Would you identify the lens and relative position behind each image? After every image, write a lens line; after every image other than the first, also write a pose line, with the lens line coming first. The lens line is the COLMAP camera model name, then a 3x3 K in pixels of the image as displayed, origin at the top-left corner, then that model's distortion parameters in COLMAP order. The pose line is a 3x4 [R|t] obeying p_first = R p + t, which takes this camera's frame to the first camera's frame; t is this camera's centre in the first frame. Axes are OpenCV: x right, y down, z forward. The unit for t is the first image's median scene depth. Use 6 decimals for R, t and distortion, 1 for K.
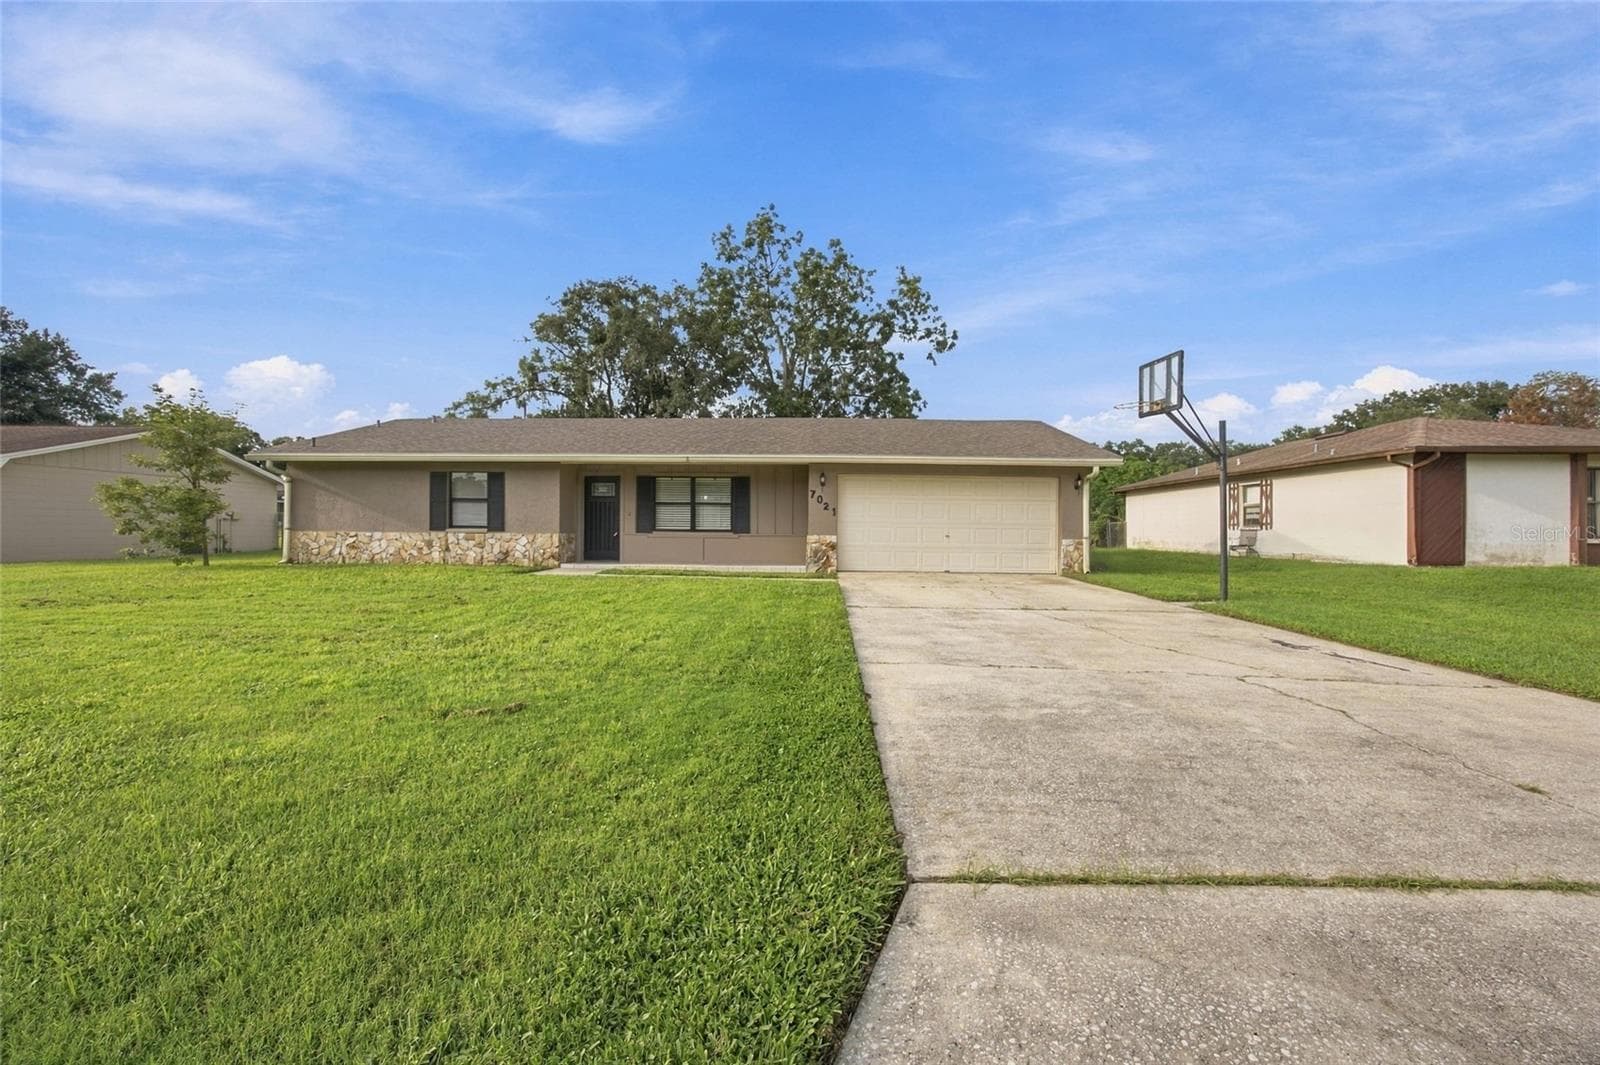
lens RADIAL K [[618.1, 0, 800.9], [0, 618.1, 535.6], [0, 0, 1]] dist [-0.018188, 0.000511]
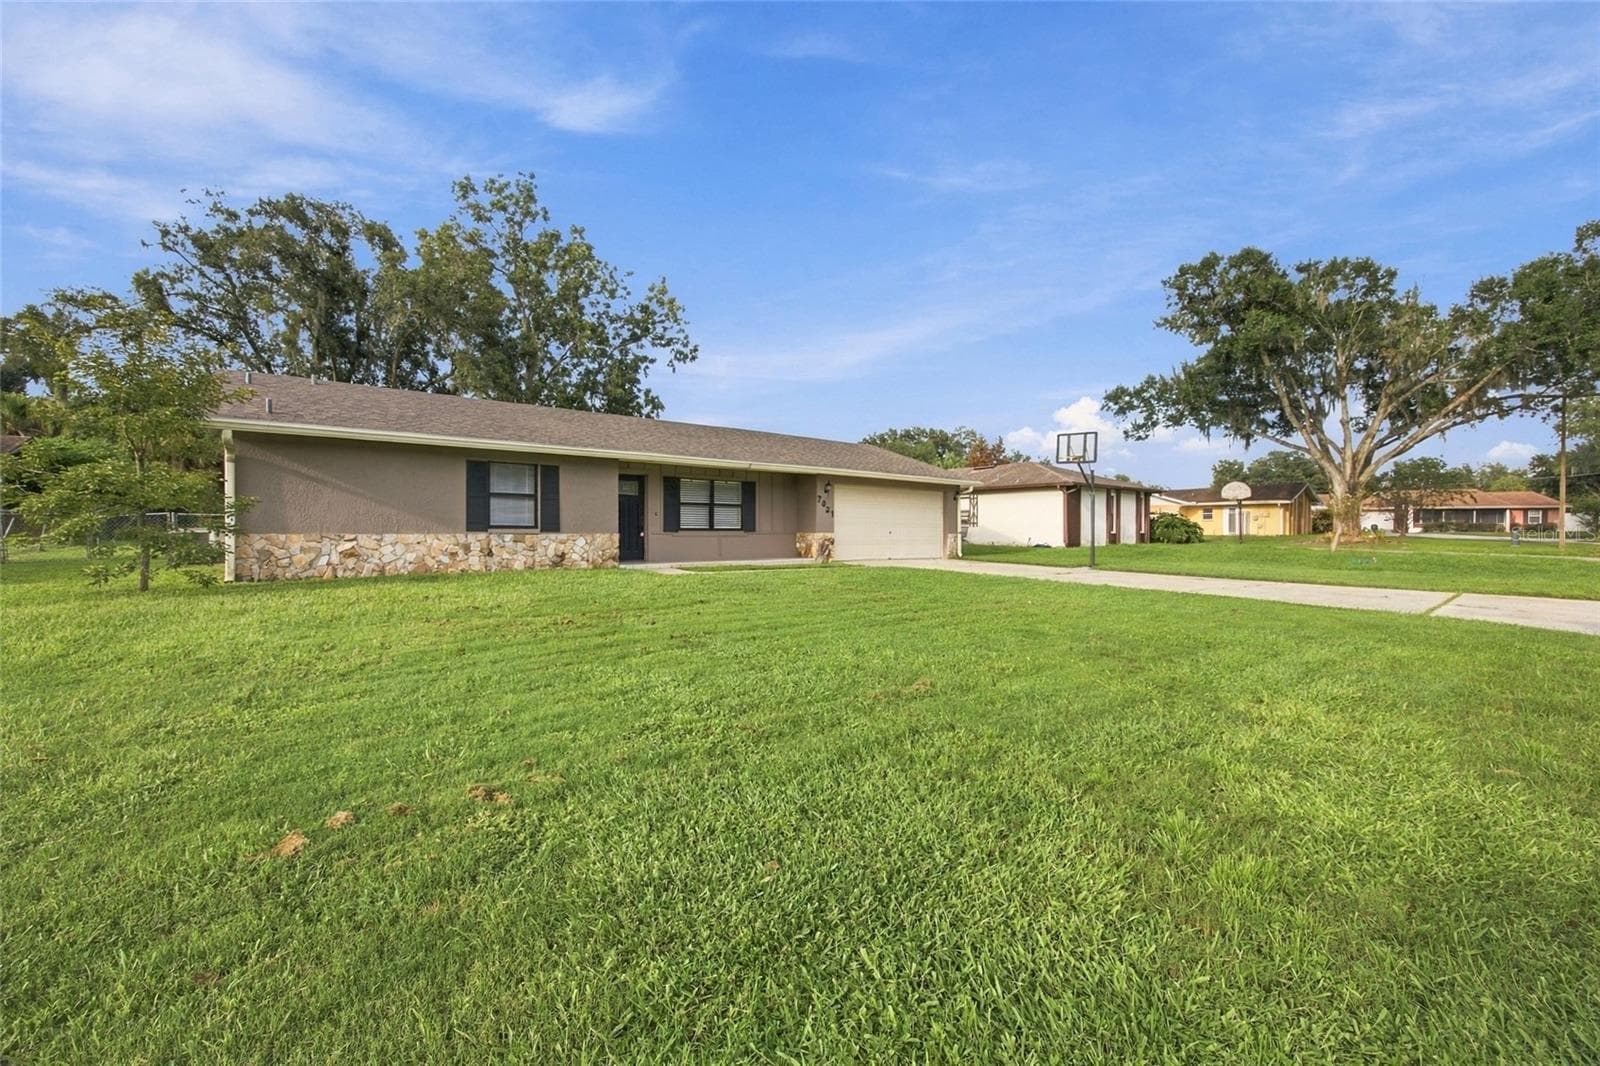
lens RADIAL K [[618.1, 0, 800.9], [0, 618.1, 536.1], [0, 0, 1]] dist [-0.018188, 0.000511]
pose [[0.772066, -0.012622, 0.635417, -0.738228], [0.007028, 0.999911, 0.011323, -0.007876], [-0.635504, -0.004276, 0.772086, 0.074553]]
